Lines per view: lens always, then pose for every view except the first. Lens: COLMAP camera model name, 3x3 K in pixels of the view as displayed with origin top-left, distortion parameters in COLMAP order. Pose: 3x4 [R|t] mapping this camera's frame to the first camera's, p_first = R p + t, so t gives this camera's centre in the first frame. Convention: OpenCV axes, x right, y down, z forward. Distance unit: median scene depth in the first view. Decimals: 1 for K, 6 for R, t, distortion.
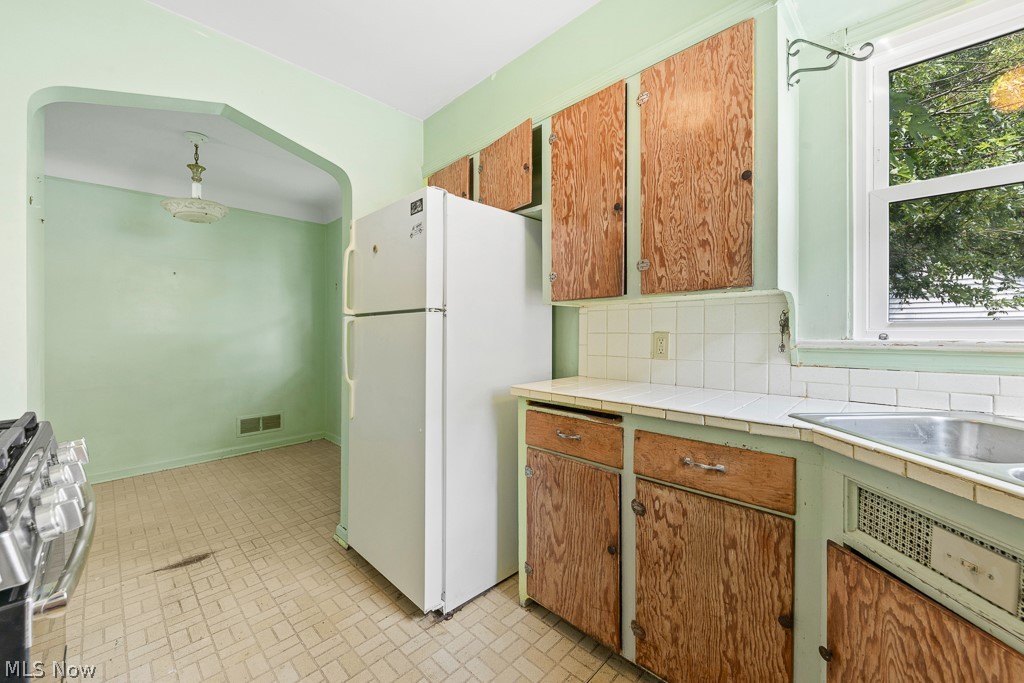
lens RADIAL K [[408.7, 0, 511.0], [0, 408.7, 334.5], [0, 0, 1]] dist [0.006841, -0.000414]
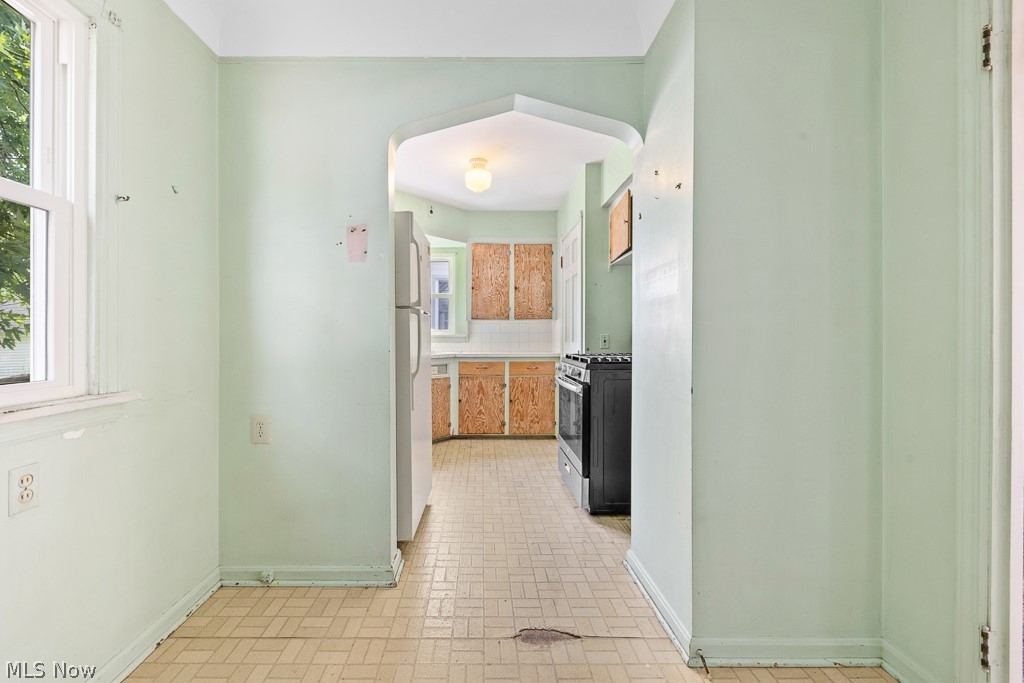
lens RADIAL K [[412.4, 0, 483.4], [0, 412.4, 340.0], [0, 0, 1]] dist [0.003612, -0.002712]
pose [[-0.709539, -0.000759, 0.704666, -1.269037], [0.008675, 0.999914, 0.009812, 0.024752], [-0.704613, 0.013075, -0.709471, 1.645535]]
